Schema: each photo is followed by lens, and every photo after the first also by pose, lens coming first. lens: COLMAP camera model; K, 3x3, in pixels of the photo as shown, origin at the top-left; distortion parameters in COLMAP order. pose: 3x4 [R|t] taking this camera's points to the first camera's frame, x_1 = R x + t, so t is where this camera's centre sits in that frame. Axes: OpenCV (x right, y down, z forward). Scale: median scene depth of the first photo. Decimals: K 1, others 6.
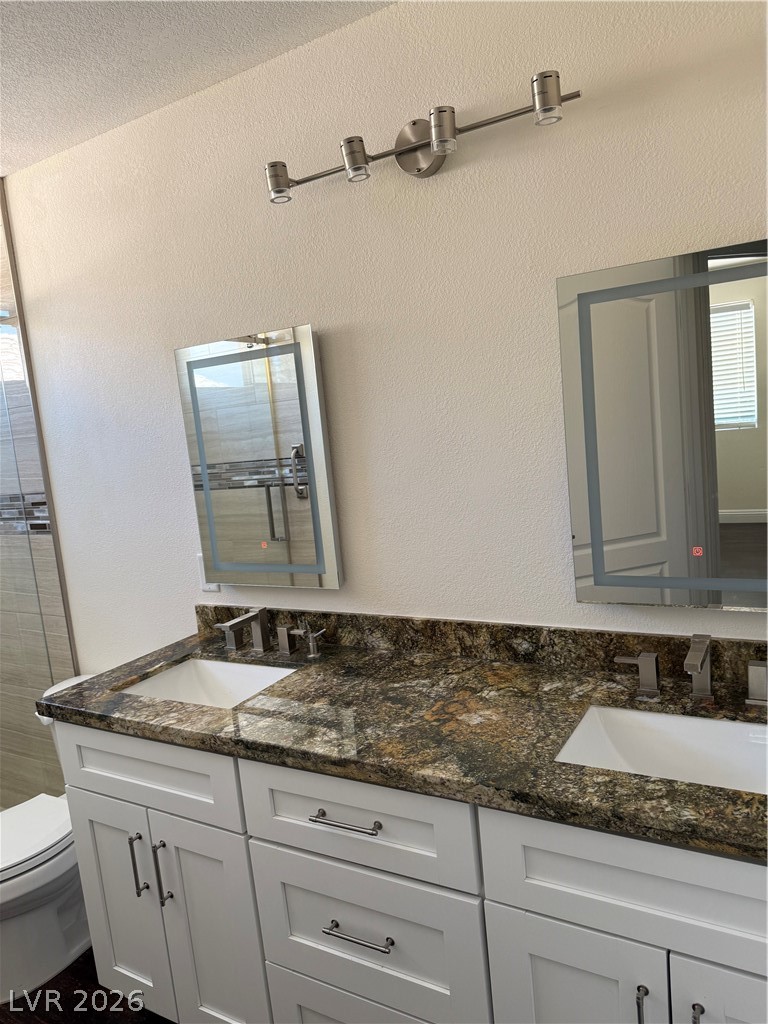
lens RADIAL K [[718.7, 0, 386.4], [0, 718.7, 509.4], [0, 0, 1]] dist [0.040685, -0.065990]
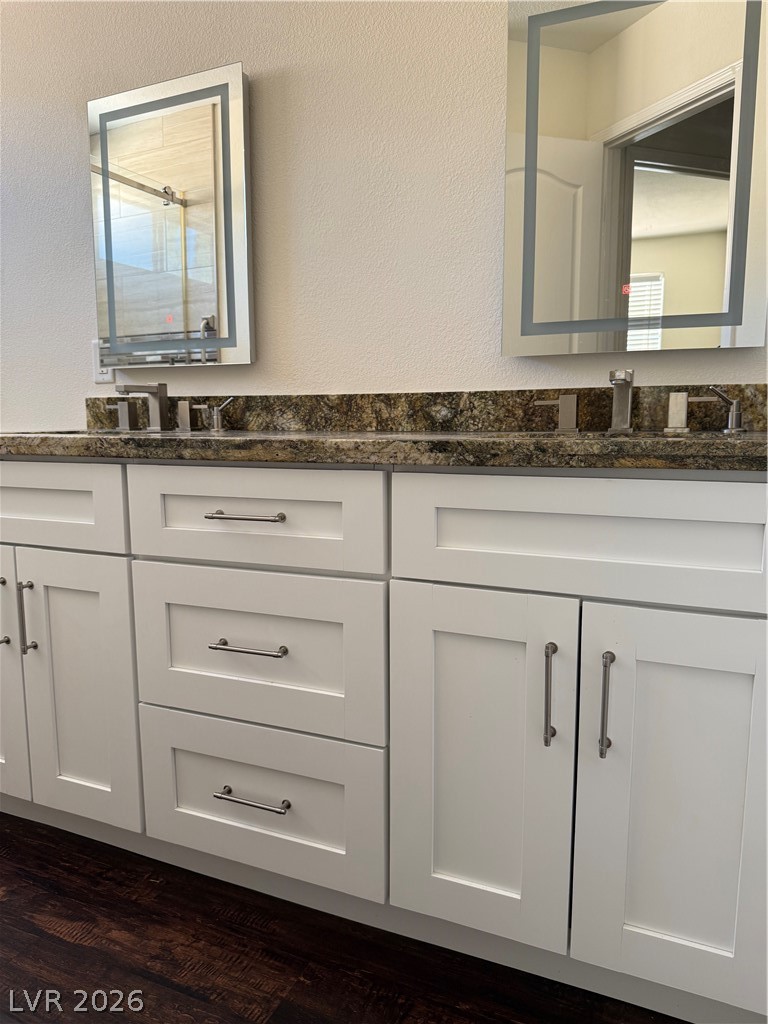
lens RADIAL K [[725.7, 0, 378.9], [0, 725.7, 510.1], [0, 0, 1]] dist [0.061341, -0.075181]
pose [[0.988995, 0.080506, 0.124129, -0.002652], [-0.080792, 0.996727, -0.002733, 0.330733], [-0.123943, -0.007326, 0.992262, 0.046519]]
